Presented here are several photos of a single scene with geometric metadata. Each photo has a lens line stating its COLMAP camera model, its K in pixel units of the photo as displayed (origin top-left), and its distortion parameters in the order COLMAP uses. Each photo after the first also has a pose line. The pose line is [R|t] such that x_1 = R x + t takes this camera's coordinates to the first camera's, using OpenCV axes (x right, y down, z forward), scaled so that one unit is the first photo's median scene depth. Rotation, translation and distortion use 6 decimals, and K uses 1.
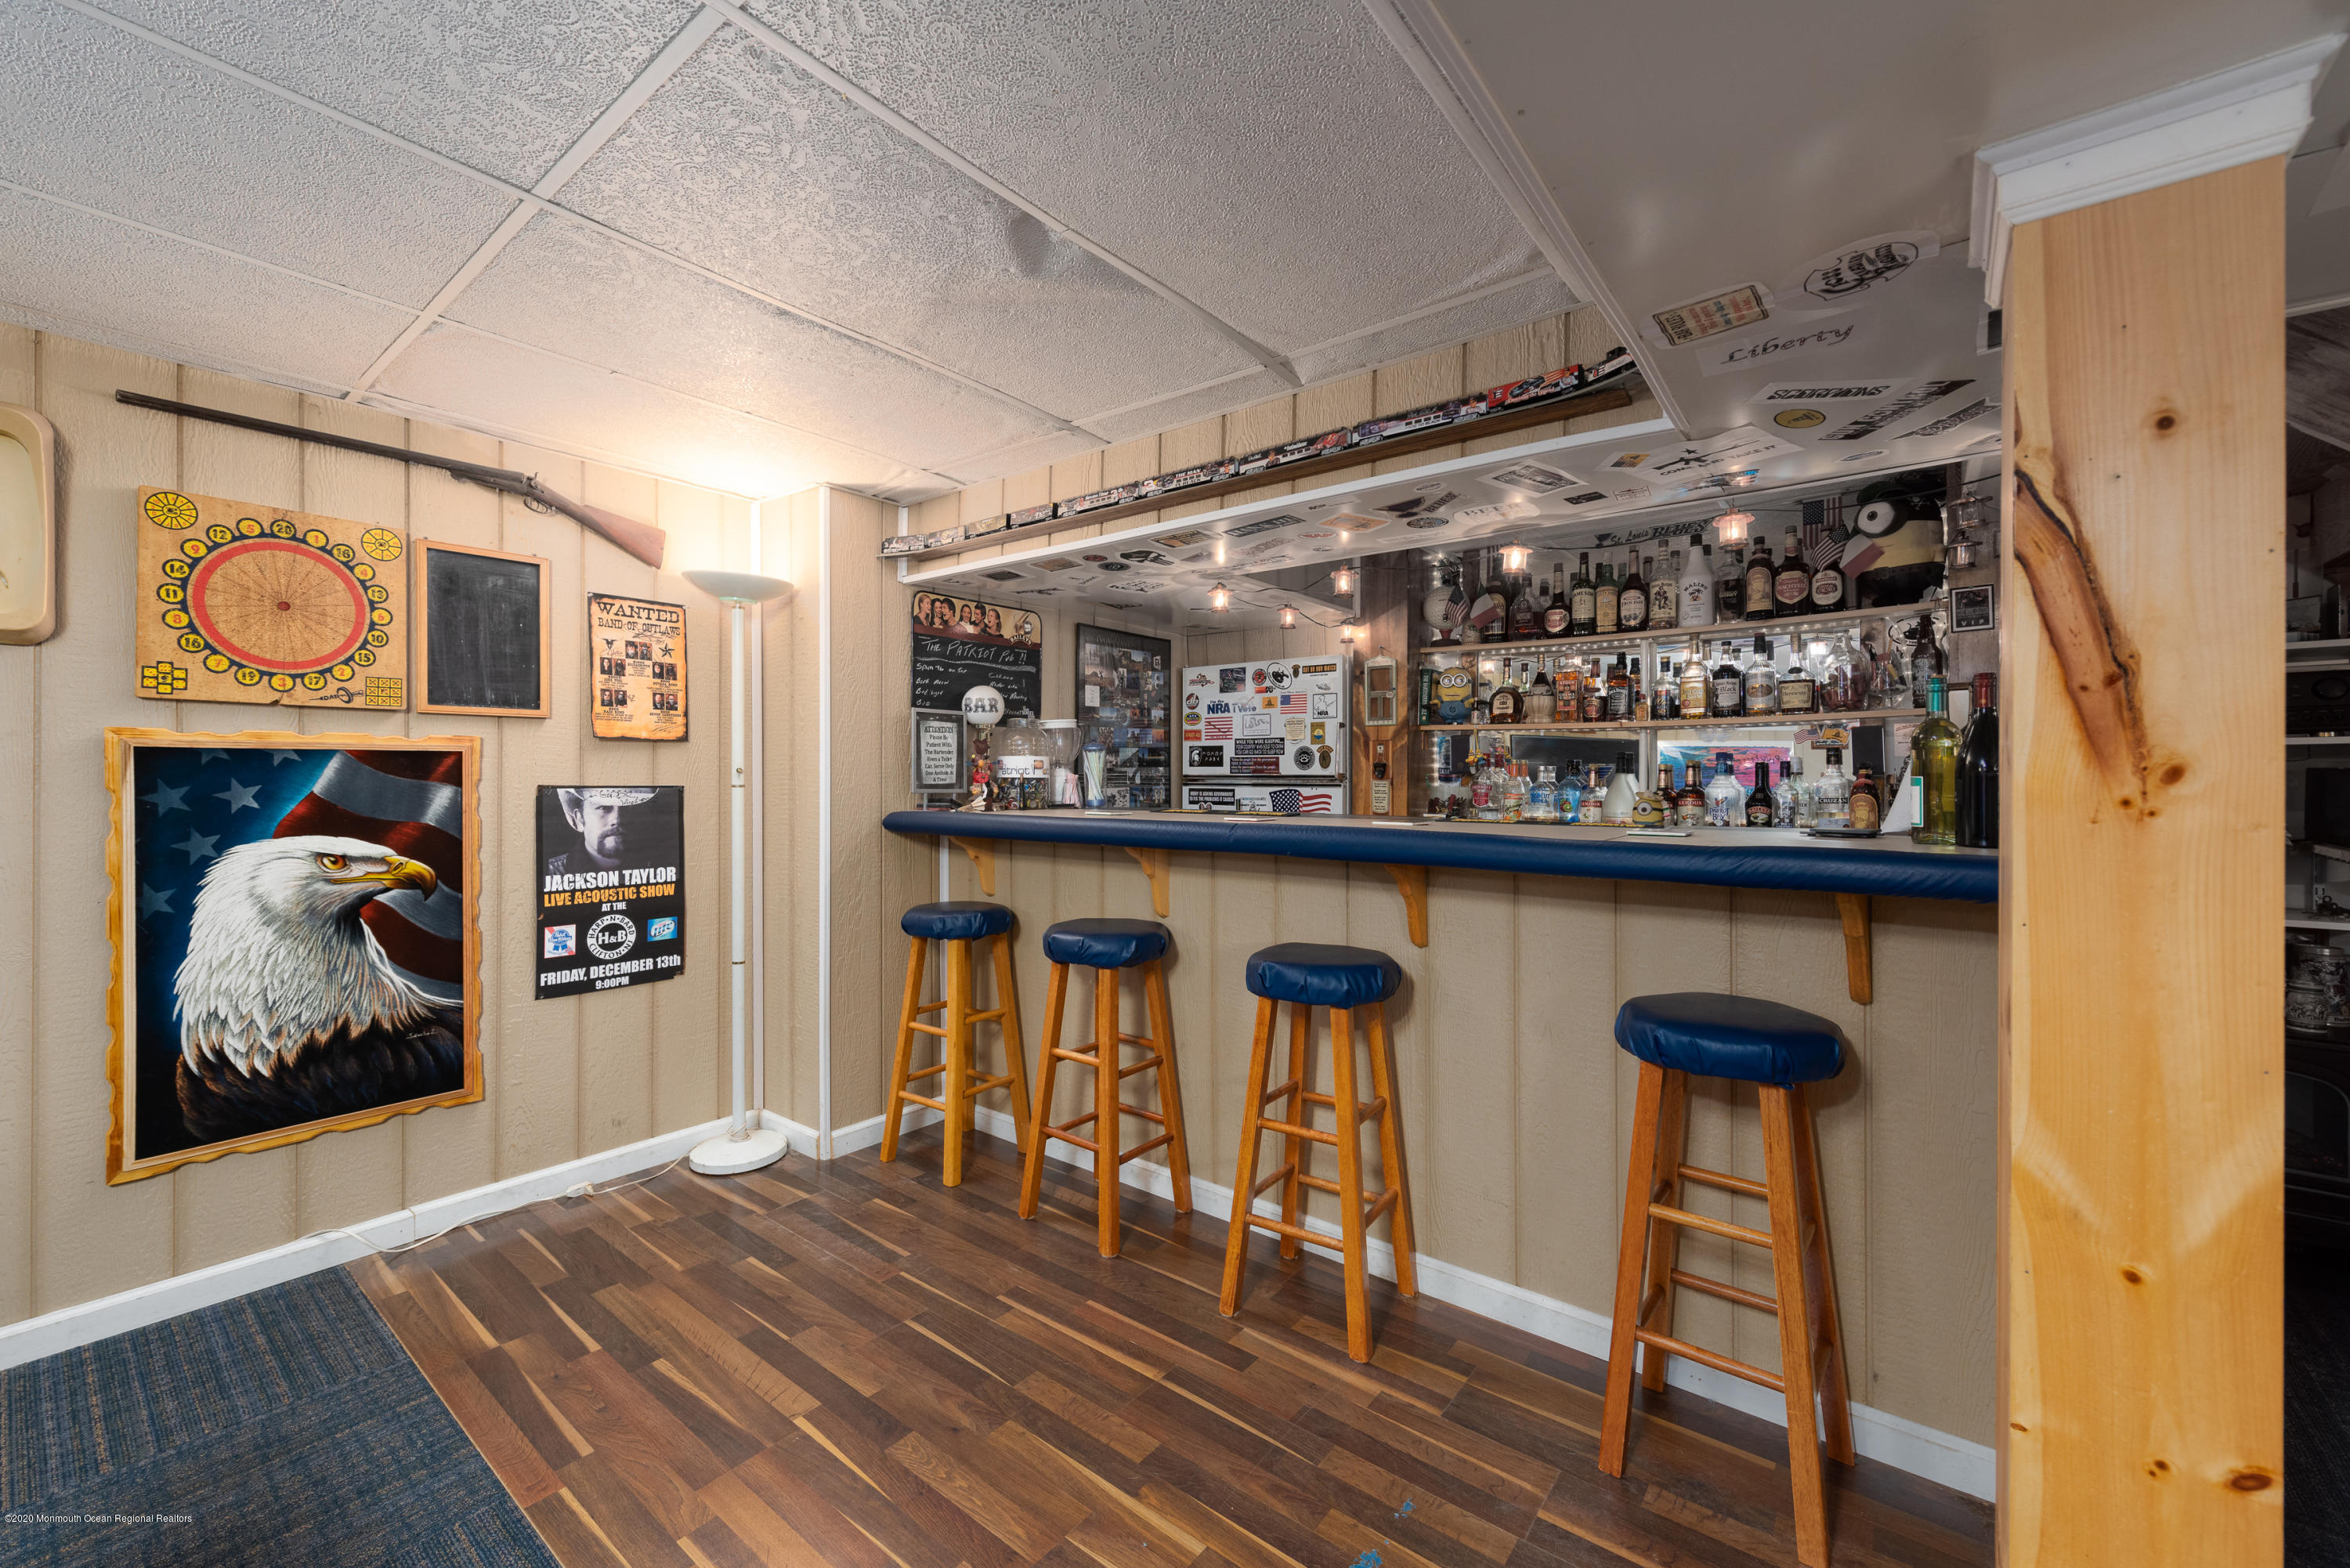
lens RADIAL K [[918.0, 0, 1155.5], [0, 918.0, 779.3], [0, 0, 1]] dist [0.013114, -0.004517]
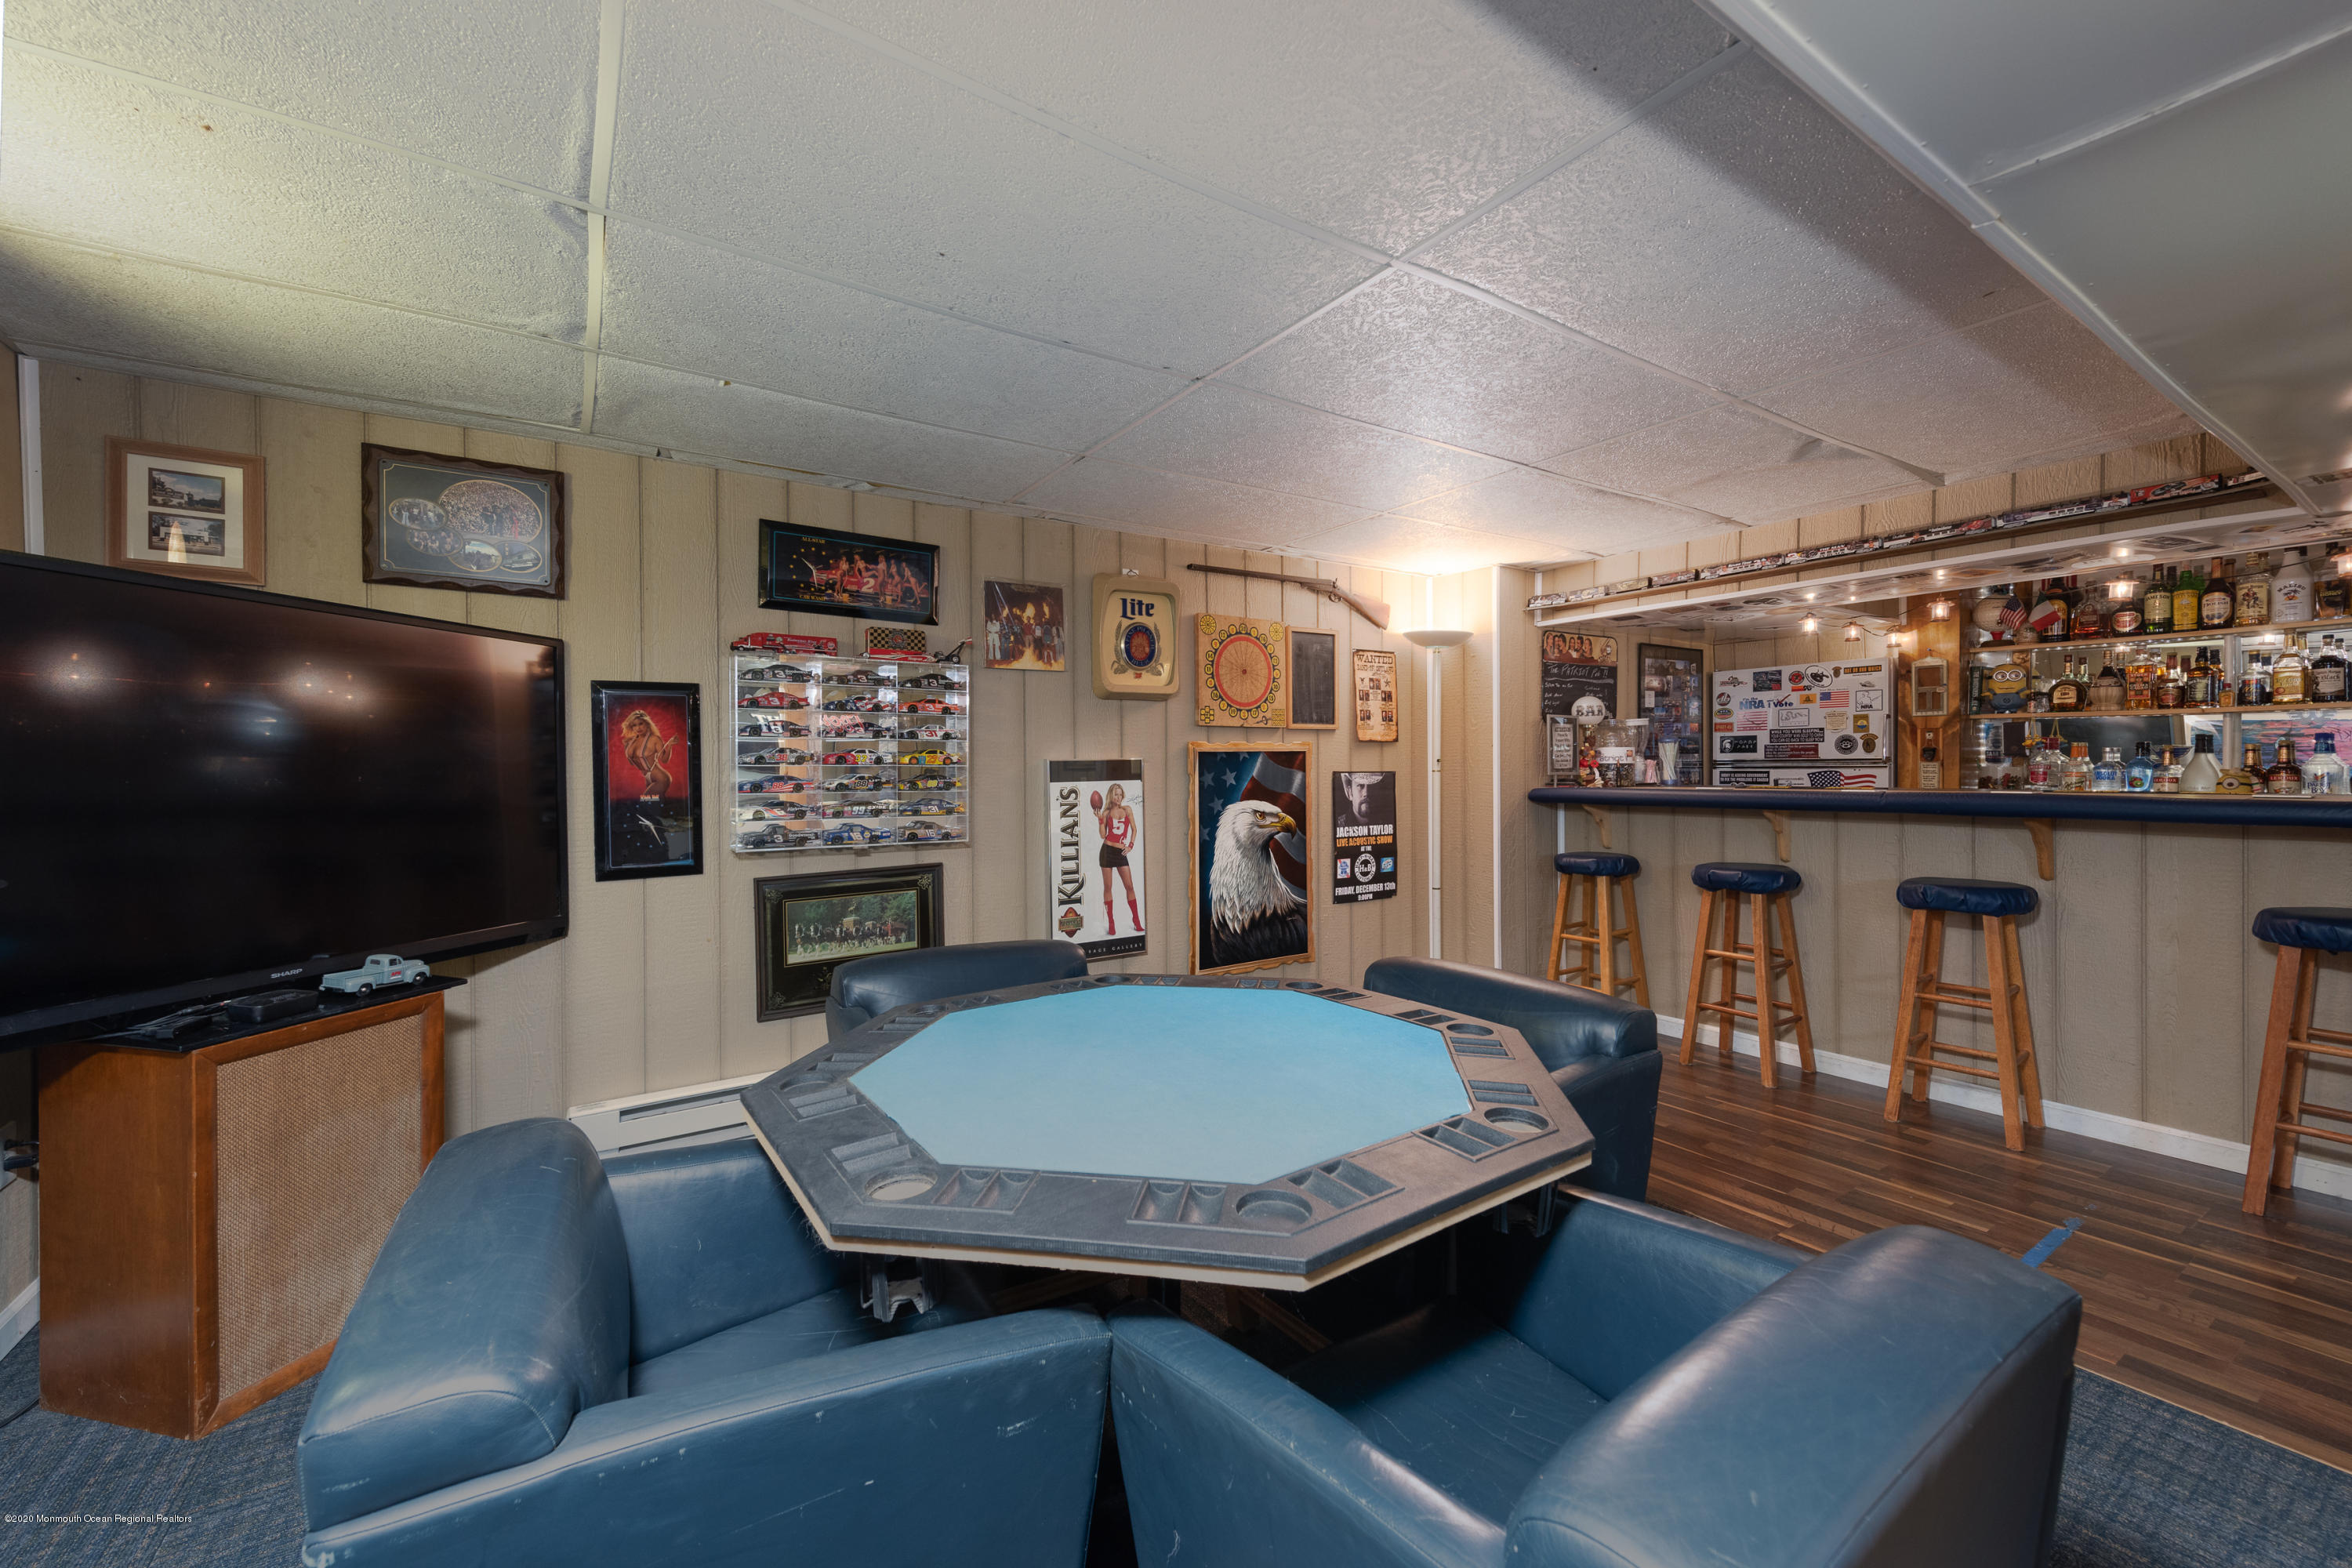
lens RADIAL K [[918.8, 0, 1155.6], [0, 918.8, 779.5], [0, 0, 1]] dist [0.013114, -0.004517]
pose [[0.949936, -0.007348, -0.312358, -0.441186], [0.010773, 0.999899, 0.009242, 0.002459], [0.312259, -0.012144, 0.949919, -0.596955]]
